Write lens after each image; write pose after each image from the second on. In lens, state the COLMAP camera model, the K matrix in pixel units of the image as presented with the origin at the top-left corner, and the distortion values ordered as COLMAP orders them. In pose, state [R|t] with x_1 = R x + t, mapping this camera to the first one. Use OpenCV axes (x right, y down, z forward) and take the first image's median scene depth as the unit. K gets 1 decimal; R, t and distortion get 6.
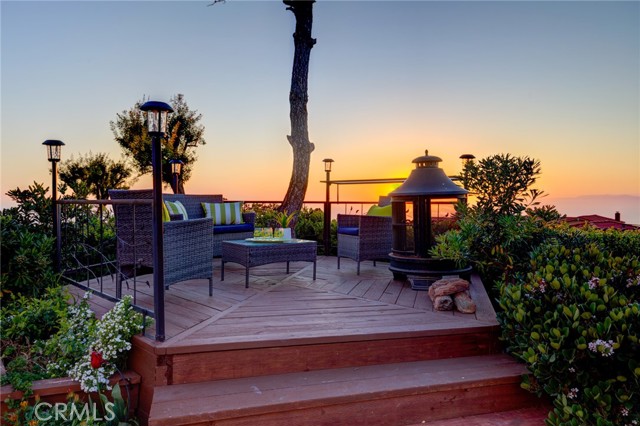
lens RADIAL K [[474.9, 0, 318.2], [0, 474.9, 207.0], [0, 0, 1]] dist [0.036240, -0.001052]
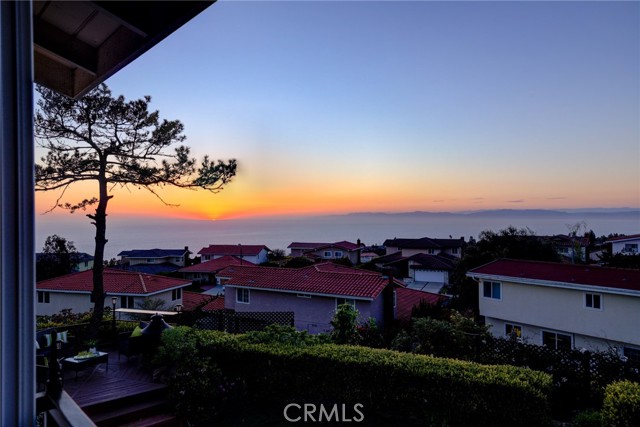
lens RADIAL K [[457.5, 0, 311.7], [0, 457.5, 210.4], [0, 0, 1]] dist [0.032142, -0.004586]
pose [[0.911974, 0.002641, 0.410240, -0.017546], [0.011005, 0.999462, -0.030901, -0.412673], [-0.410101, 0.032695, 0.911454, -1.129217]]
